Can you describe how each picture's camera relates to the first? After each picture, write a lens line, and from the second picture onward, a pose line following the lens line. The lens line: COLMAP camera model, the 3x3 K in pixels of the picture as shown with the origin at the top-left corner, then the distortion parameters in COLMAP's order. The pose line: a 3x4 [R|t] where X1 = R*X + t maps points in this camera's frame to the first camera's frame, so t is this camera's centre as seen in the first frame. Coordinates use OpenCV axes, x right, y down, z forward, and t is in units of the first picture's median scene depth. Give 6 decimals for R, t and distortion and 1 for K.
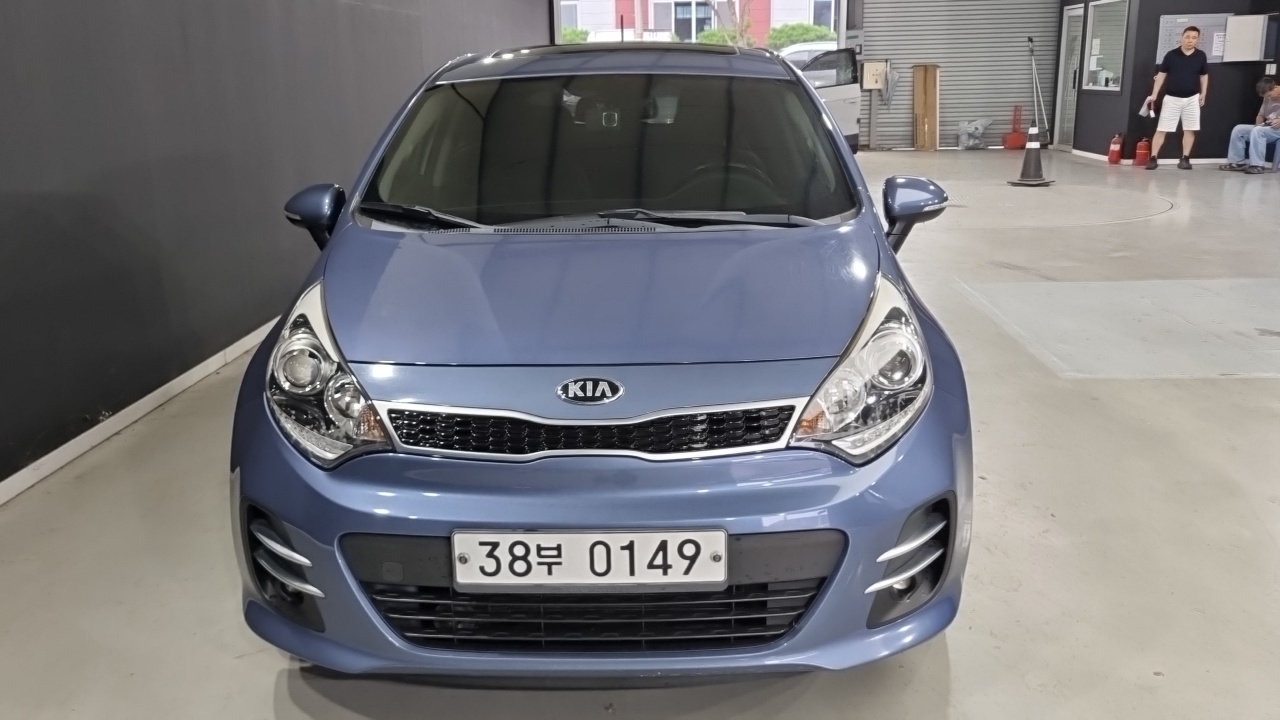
lens RADIAL K [[988.1, 0, 632.1], [0, 988.1, 362.2], [0, 0, 1]] dist [0.016026, -0.008777]
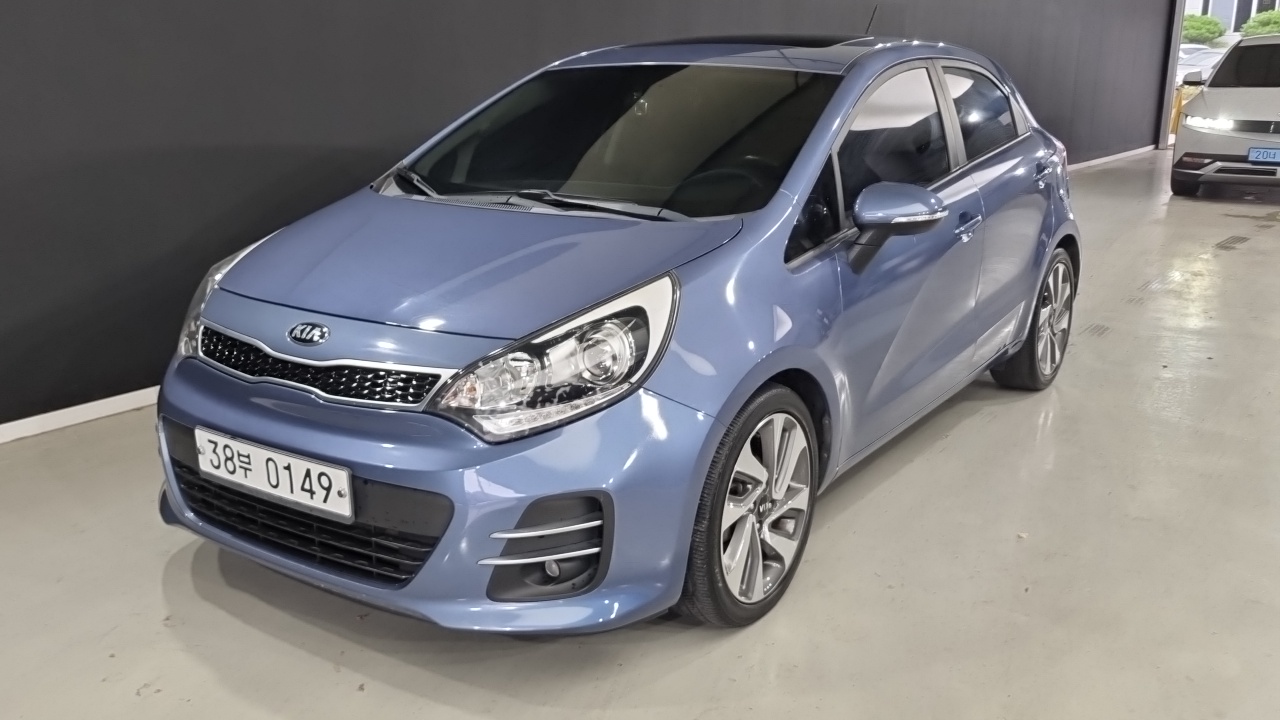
lens RADIAL K [[988.1, 0, 639.4], [0, 988.1, 353.5], [0, 0, 1]] dist [0.016026, -0.008777]
pose [[0.868526, 0.156723, -0.470213, 0.882822], [-0.153706, 0.987087, 0.045089, -0.063640], [0.471207, 0.033114, 0.881401, 0.155386]]
